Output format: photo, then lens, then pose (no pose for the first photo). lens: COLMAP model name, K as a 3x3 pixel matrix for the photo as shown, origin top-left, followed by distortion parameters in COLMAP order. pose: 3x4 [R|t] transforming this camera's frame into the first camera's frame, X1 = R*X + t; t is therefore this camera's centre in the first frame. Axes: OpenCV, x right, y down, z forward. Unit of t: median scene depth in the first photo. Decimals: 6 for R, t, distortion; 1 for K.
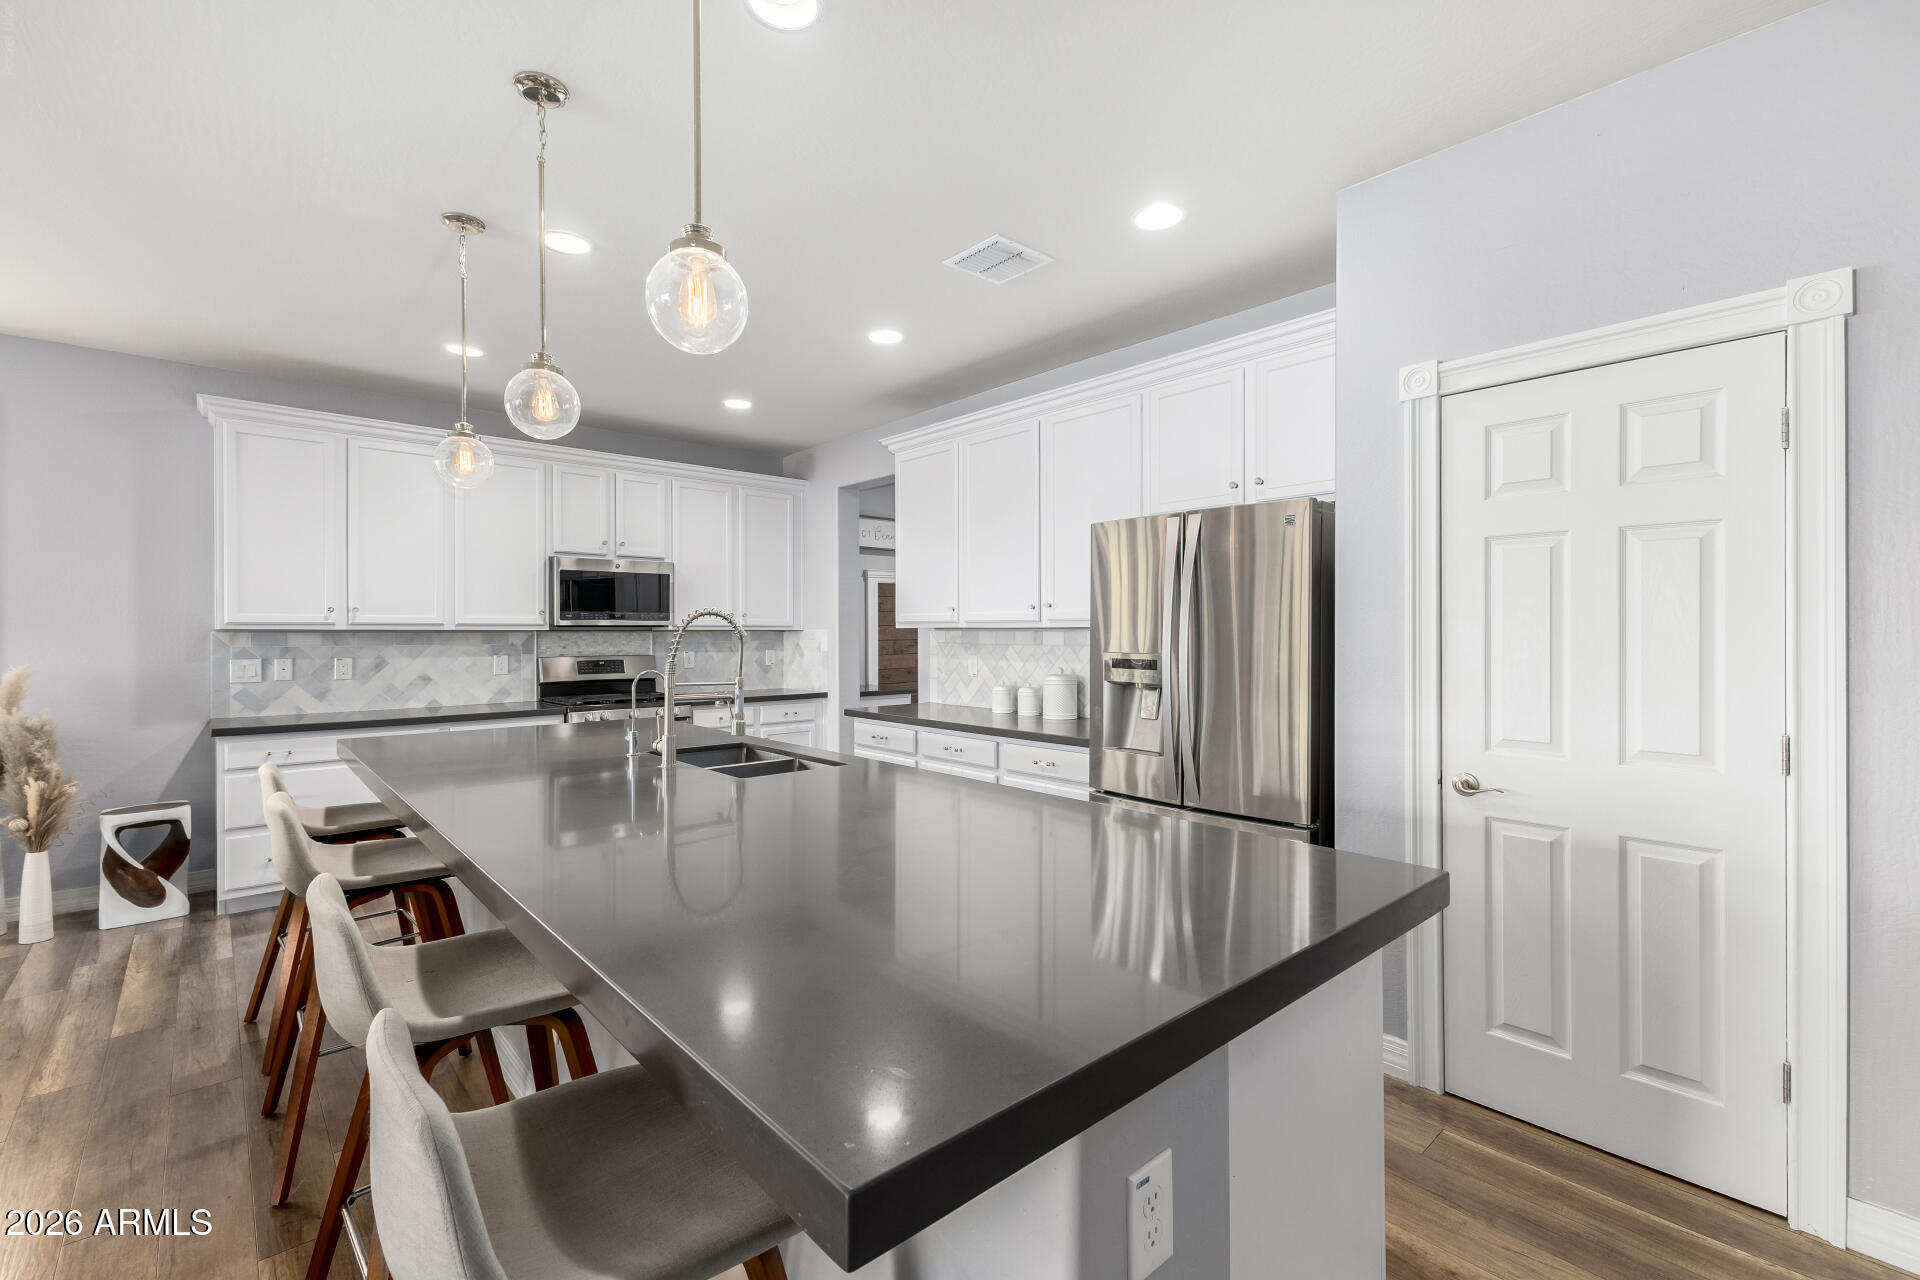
lens RADIAL K [[826.7, 0, 965.8], [0, 826.7, 632.5], [0, 0, 1]] dist [0.014118, -0.004018]
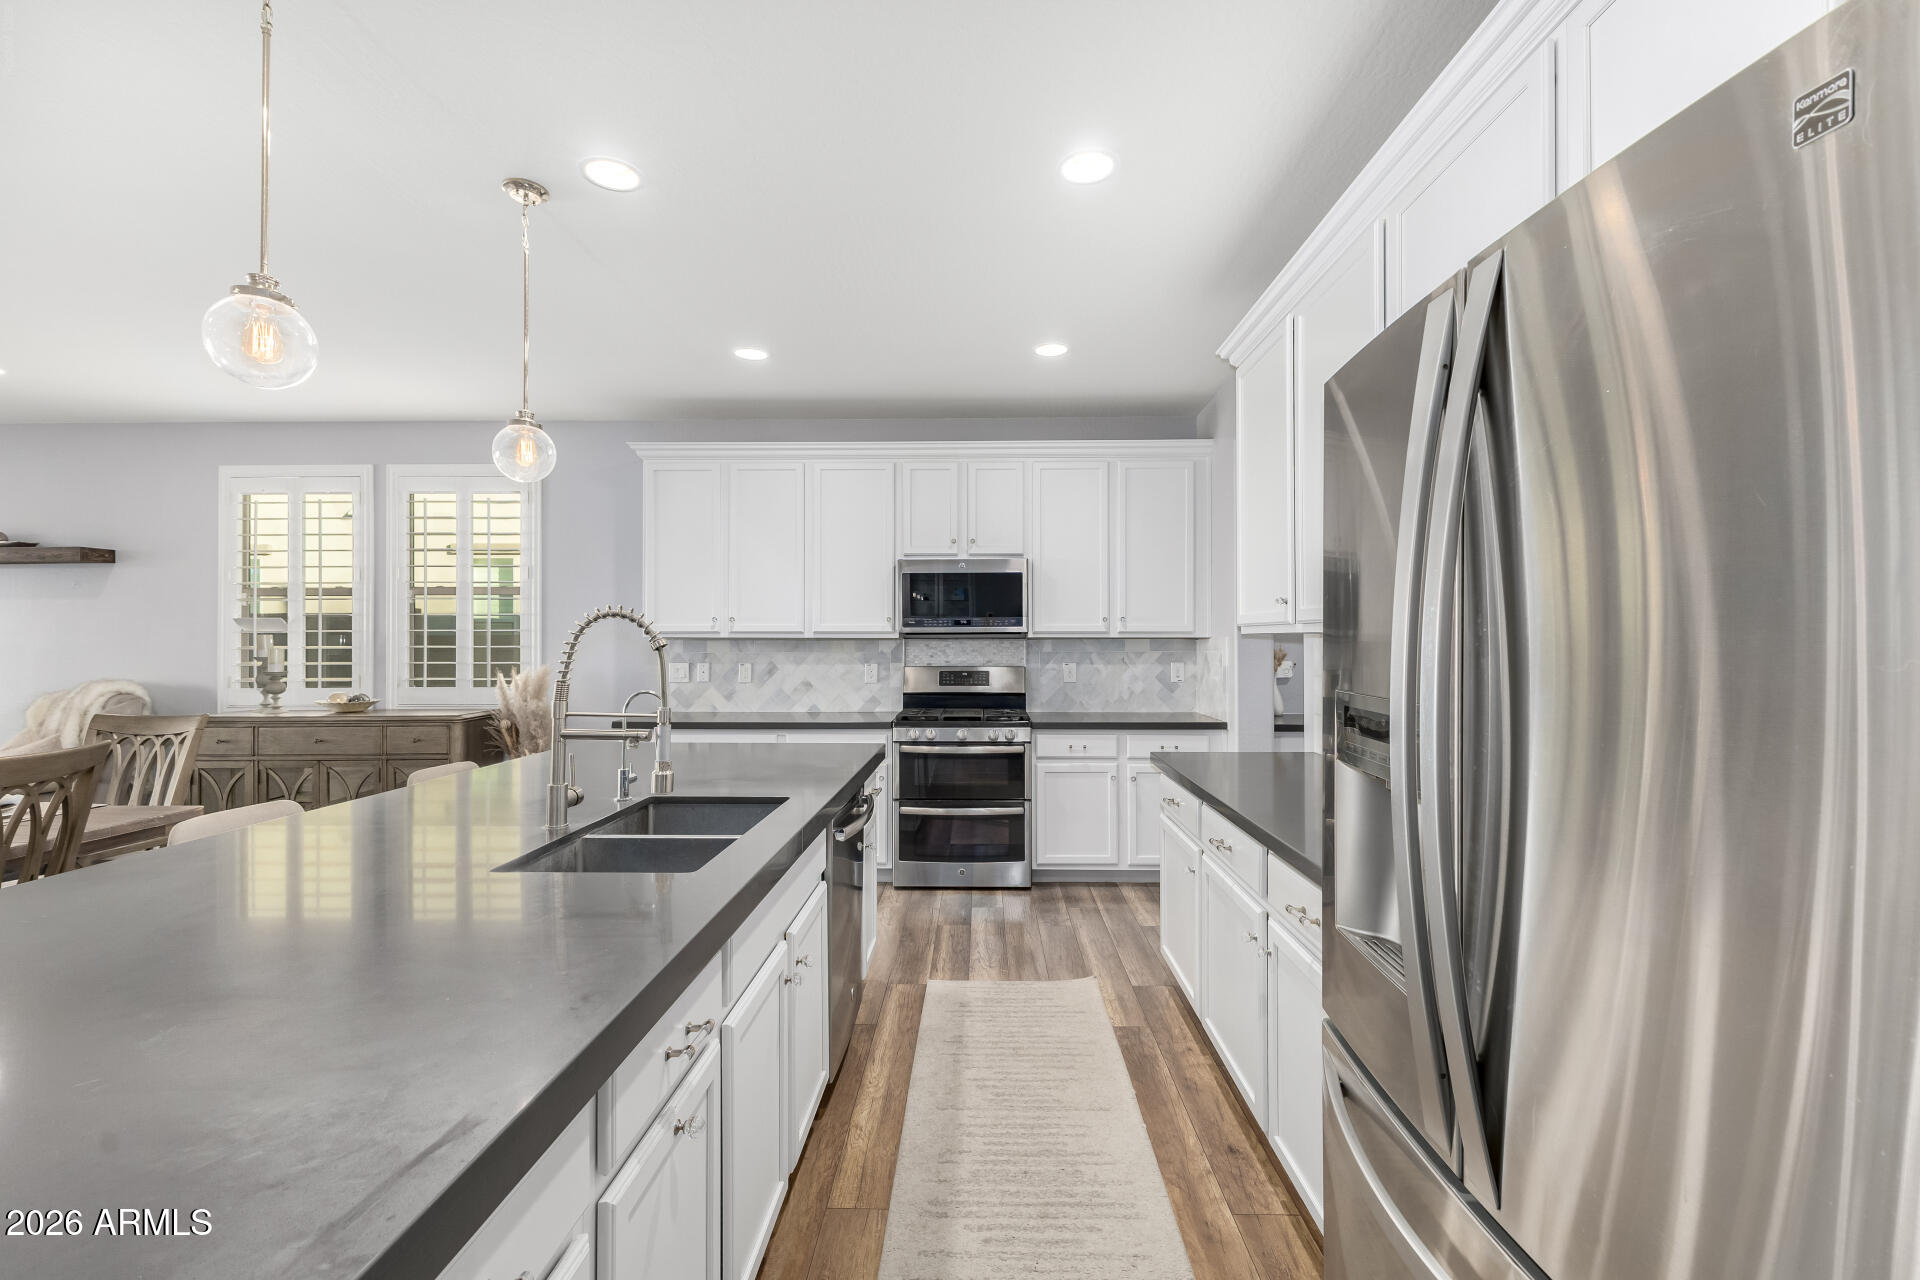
lens RADIAL K [[826.7, 0, 965.2], [0, 826.7, 643.4], [0, 0, 1]] dist [0.014118, -0.004018]
pose [[0.722081, 0.003062, -0.691802, 0.267659], [-0.000747, 0.999993, 0.003647, -0.000034], [0.691809, -0.002117, 0.722078, 0.490988]]
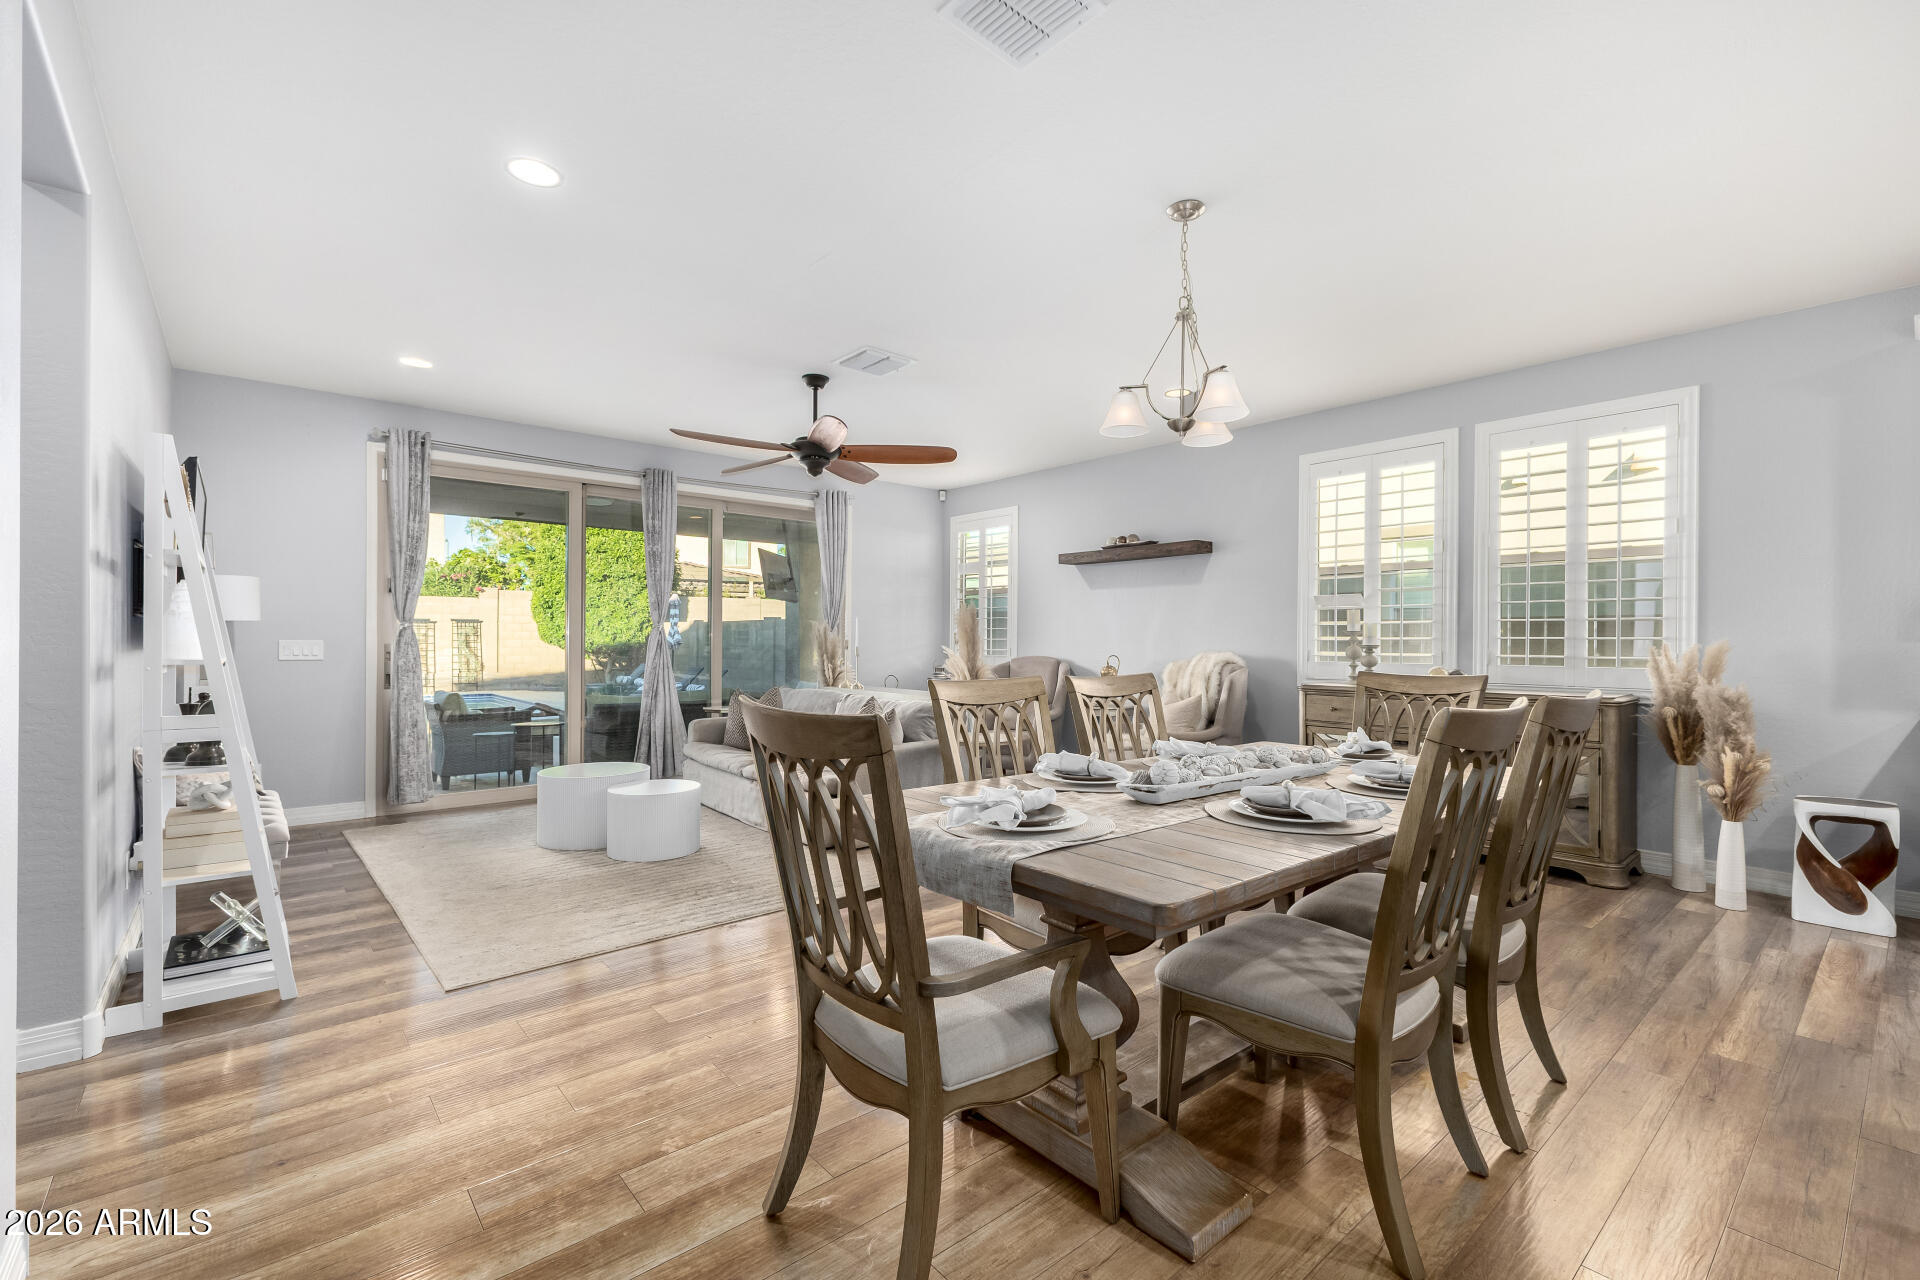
lens RADIAL K [[826.7, 0, 964.0], [0, 826.7, 641.7], [0, 0, 1]] dist [0.014118, -0.004018]
pose [[-0.027936, 0.001582, -0.999608, -0.066816], [-0.007528, 0.999970, 0.001793, 0.045836], [0.999581, 0.007575, -0.027924, 0.086784]]
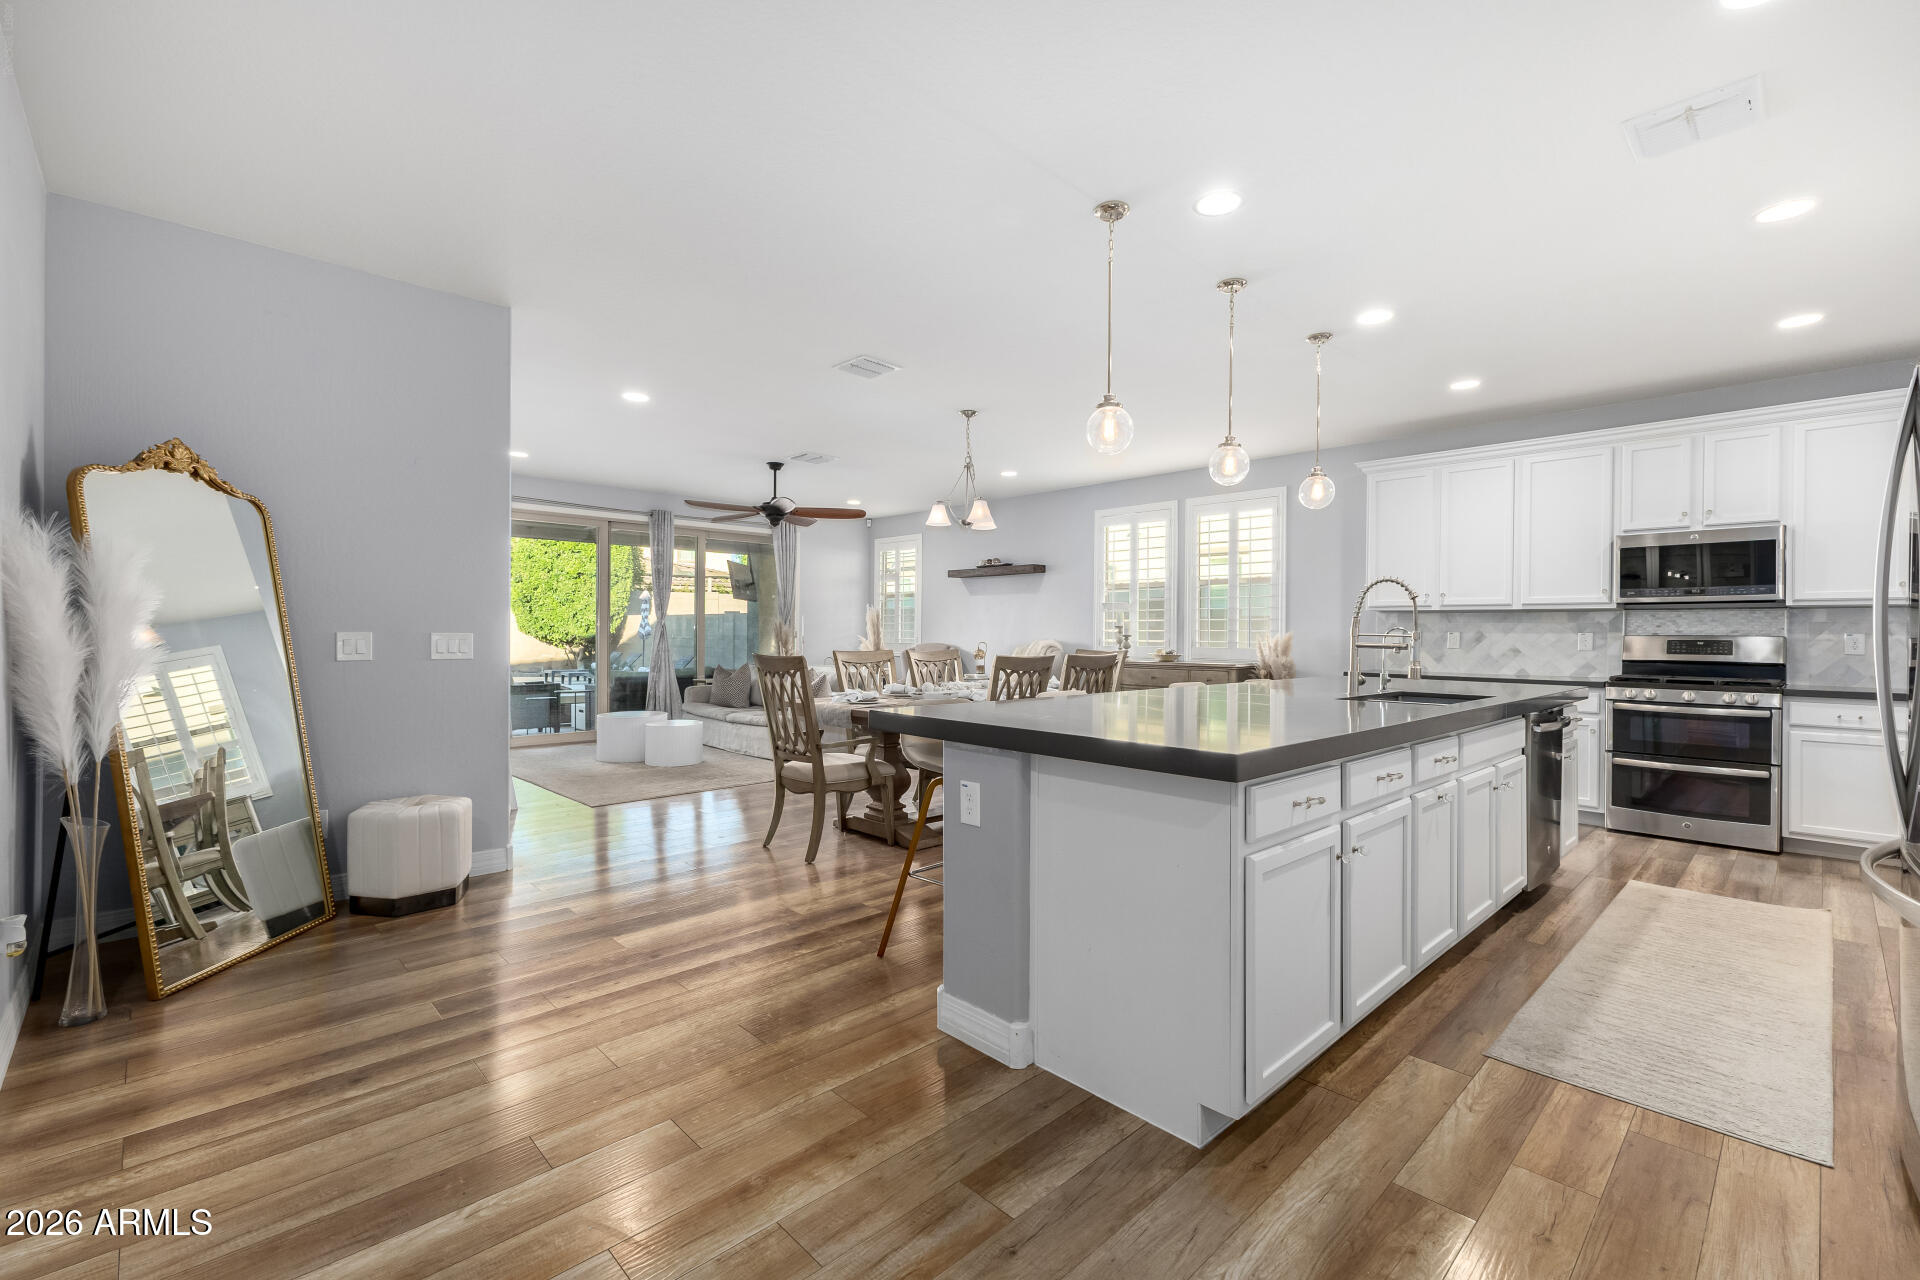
lens RADIAL K [[826.7, 0, 957.1], [0, 826.7, 630.2], [0, 0, 1]] dist [0.014118, -0.004018]
pose [[0.020848, -0.001398, -0.999782, 0.667565], [-0.008507, 0.999963, -0.001575, 0.043697], [0.999746, 0.008538, 0.020835, 0.219135]]
